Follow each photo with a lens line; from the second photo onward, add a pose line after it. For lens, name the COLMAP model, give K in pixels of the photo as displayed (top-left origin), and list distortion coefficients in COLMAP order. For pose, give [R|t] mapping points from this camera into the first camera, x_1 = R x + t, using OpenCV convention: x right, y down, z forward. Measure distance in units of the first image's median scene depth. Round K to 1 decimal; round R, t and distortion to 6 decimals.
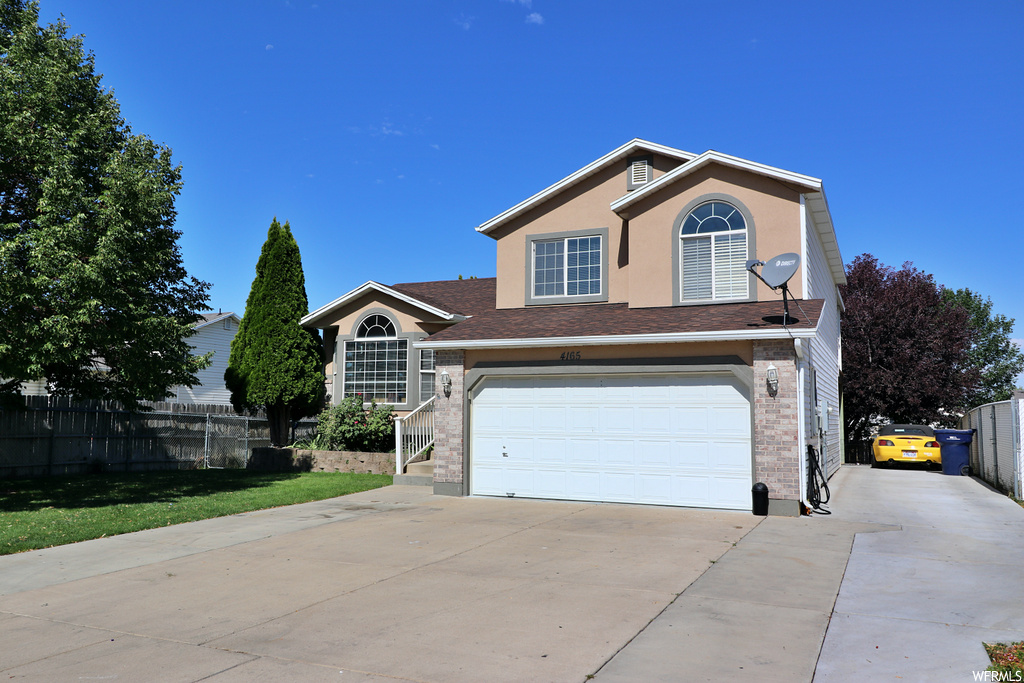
lens RADIAL K [[796.7, 0, 512.0], [0, 796.7, 341.5], [0, 0, 1]] dist [0.035470, 0.007300]
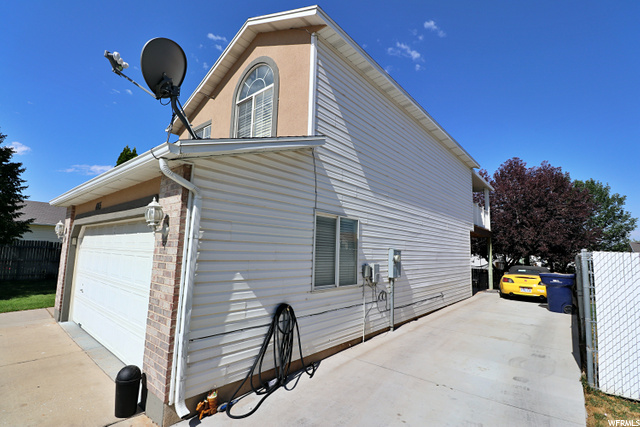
lens RADIAL K [[298.4, 0, 320.0], [0, 298.4, 213.5], [0, 0, 1]] dist [-0.001044, -0.001104]
pose [[0.964602, -0.019208, -0.263008, 0.356655], [0.010584, 0.999360, -0.034166, 0.033153], [0.263496, 0.030173, 0.964188, 0.517518]]
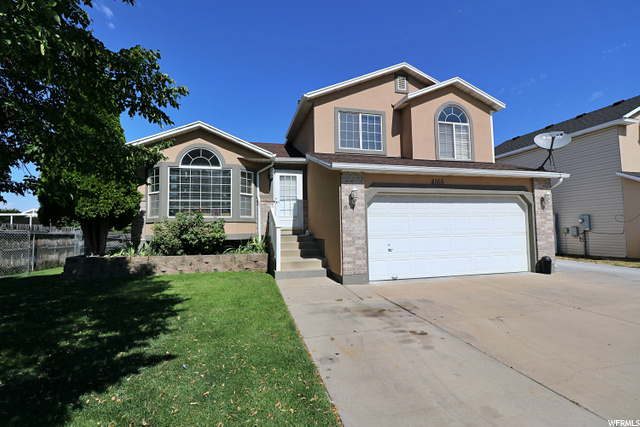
lens RADIAL K [[298.4, 0, 320.0], [0, 298.4, 213.5], [0, 0, 1]] dist [-0.001044, -0.001104]
pose [[0.779505, 0.011817, 0.626284, -0.337998], [-0.038797, 0.998813, 0.029443, 0.052336], [-0.625193, -0.047249, 0.779038, 0.524074]]
